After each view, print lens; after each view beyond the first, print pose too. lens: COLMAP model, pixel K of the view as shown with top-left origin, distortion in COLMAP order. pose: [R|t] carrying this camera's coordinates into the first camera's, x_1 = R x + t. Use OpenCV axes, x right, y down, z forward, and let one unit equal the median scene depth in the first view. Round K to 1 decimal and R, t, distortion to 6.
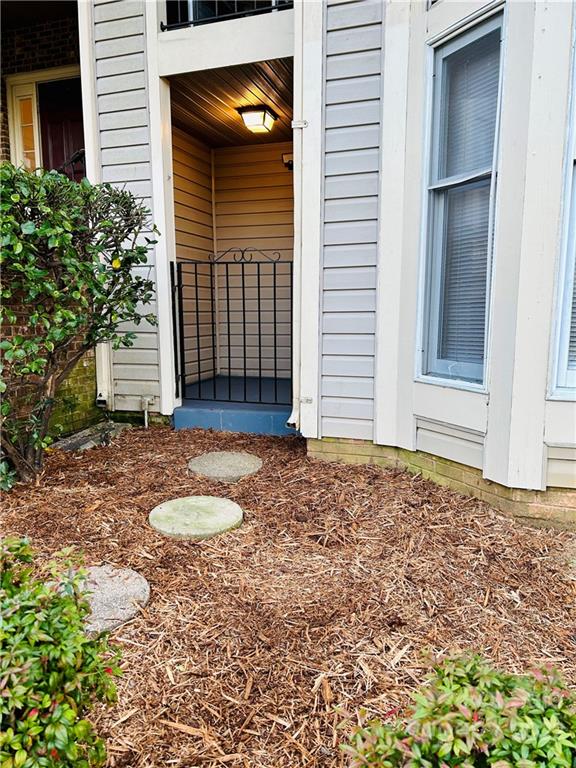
lens RADIAL K [[583.3, 0, 288.0], [0, 583.3, 384.0], [0, 0, 1]] dist [0.089925, -0.122391]
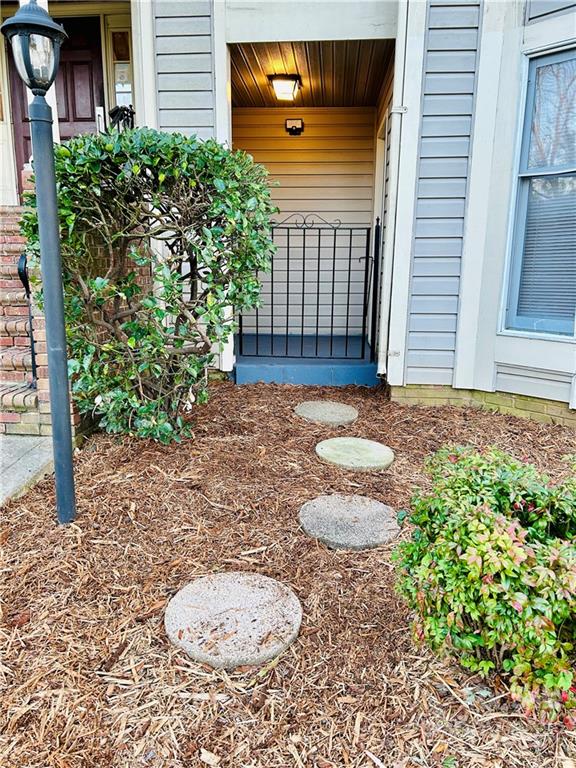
lens RADIAL K [[583.3, 0, 288.0], [0, 583.3, 384.0], [0, 0, 1]] dist [0.089925, -0.122391]
pose [[0.969186, -0.039826, 0.243090, -0.486085], [0.020907, 0.996582, 0.079921, -0.009510], [-0.245442, -0.072376, 0.966706, -0.084281]]
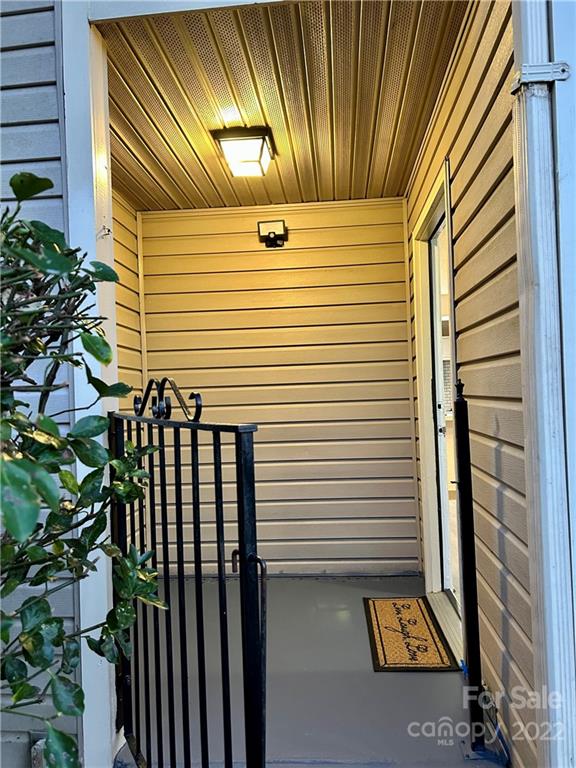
lens RADIAL K [[583.3, 0, 288.0], [0, 583.3, 384.0], [0, 0, 1]] dist [0.089925, -0.122391]
pose [[0.973771, -0.009256, 0.227343, -0.216723], [0.046107, 0.986470, -0.157325, -0.203397], [-0.222811, 0.163680, 0.961022, 0.715302]]
